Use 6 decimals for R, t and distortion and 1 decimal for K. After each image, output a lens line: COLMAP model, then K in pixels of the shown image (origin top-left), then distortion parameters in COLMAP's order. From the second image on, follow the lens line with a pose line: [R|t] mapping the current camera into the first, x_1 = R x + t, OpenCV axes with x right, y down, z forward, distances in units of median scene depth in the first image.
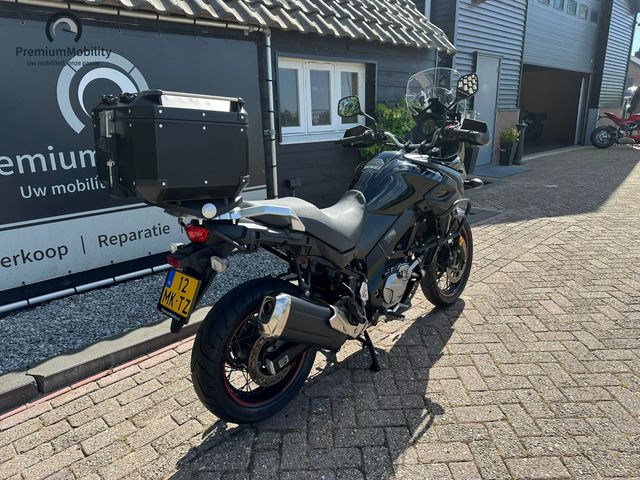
lens RADIAL K [[449.0, 0, 321.4], [0, 449.0, 246.5], [0, 0, 1]] dist [0.035553, -0.042927]
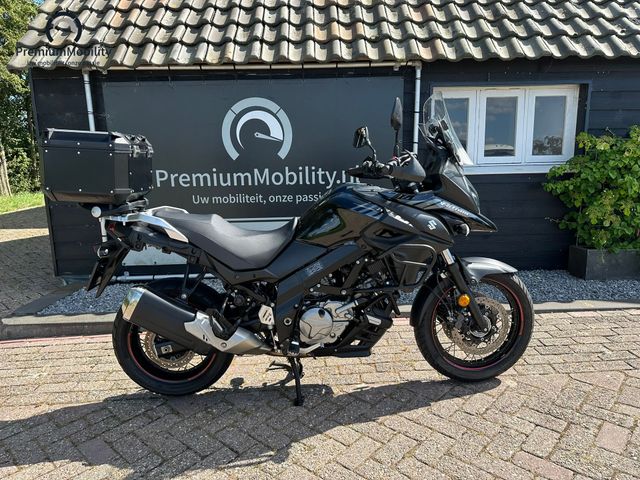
lens RADIAL K [[449.0, 0, 322.9], [0, 449.0, 249.9], [0, 0, 1]] dist [0.035553, -0.042927]
pose [[0.732804, 0.149179, -0.663885, 0.494069], [-0.191869, 0.981382, 0.008734, -0.044944], [0.652828, 0.120978, 0.747783, 0.180186]]
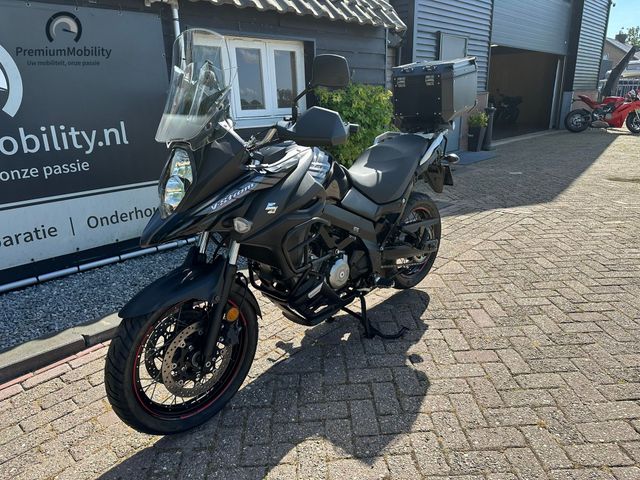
lens RADIAL K [[449.0, 0, 326.2], [0, 449.0, 240.8], [0, 0, 1]] dist [0.035553, -0.042927]
pose [[0.999355, -0.015237, 0.032526, 0.153221], [0.014616, 0.999708, 0.019244, -0.029784], [-0.032810, -0.018756, 0.999286, 0.117748]]
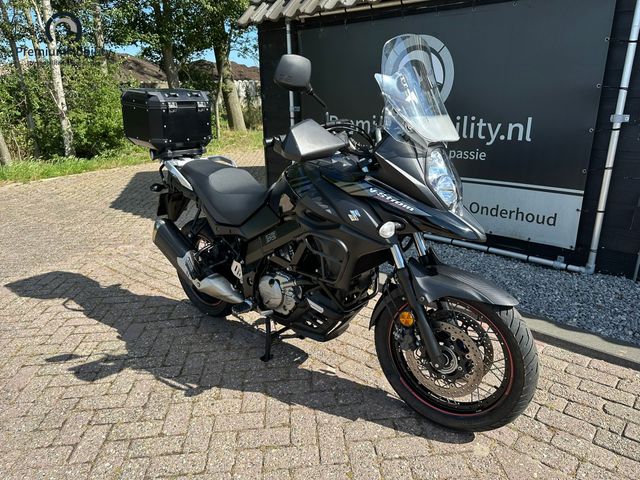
lens RADIAL K [[449.0, 0, 314.4], [0, 449.0, 246.0], [0, 0, 1]] dist [0.035553, -0.042927]
pose [[0.070441, 0.345528, -0.935761, 0.646668], [-0.269714, 0.909747, 0.315620, -0.200919], [0.960361, 0.230155, 0.157277, 0.585132]]
